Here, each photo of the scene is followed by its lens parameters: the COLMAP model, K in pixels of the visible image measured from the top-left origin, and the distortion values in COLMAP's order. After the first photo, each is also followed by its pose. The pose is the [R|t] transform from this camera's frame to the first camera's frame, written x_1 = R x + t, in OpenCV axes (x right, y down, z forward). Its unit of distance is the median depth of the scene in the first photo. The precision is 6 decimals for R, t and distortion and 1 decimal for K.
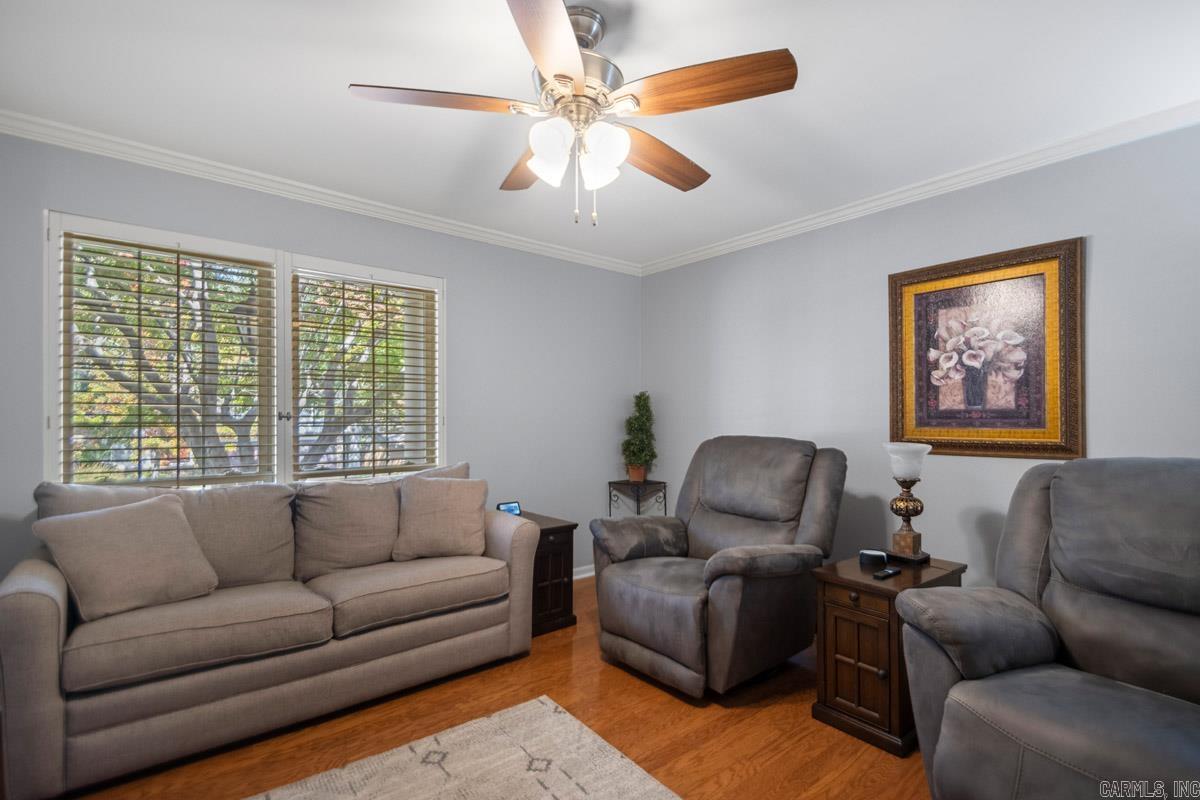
lens RADIAL K [[556.9, 0, 609.1], [0, 556.9, 401.2], [0, 0, 1]] dist [0.018688, -0.019343]
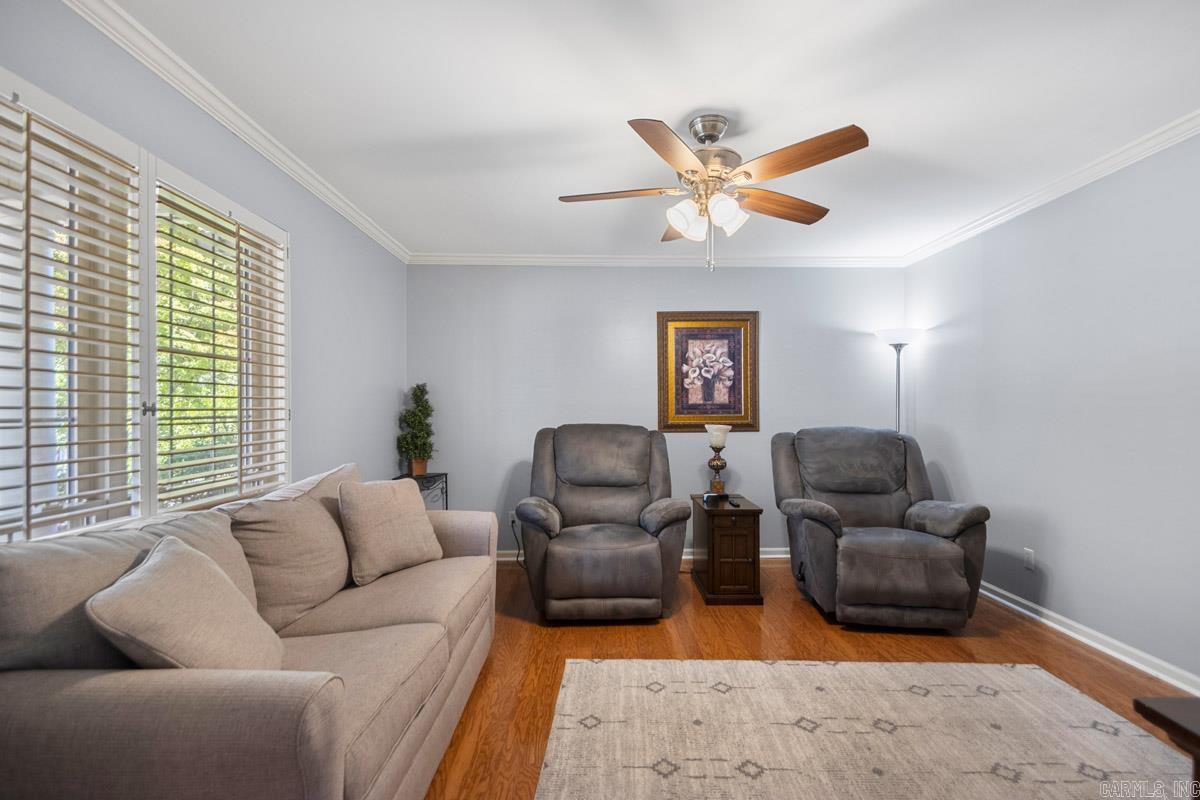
lens RADIAL K [[557.6, 0, 600.5], [0, 557.6, 390.3], [0, 0, 1]] dist [0.000203, -0.019017]
pose [[0.630356, 0.023285, 0.775957, -0.798815], [-0.018406, 0.999717, -0.015048, 0.005728], [-0.776088, -0.004797, 0.630606, 0.212417]]
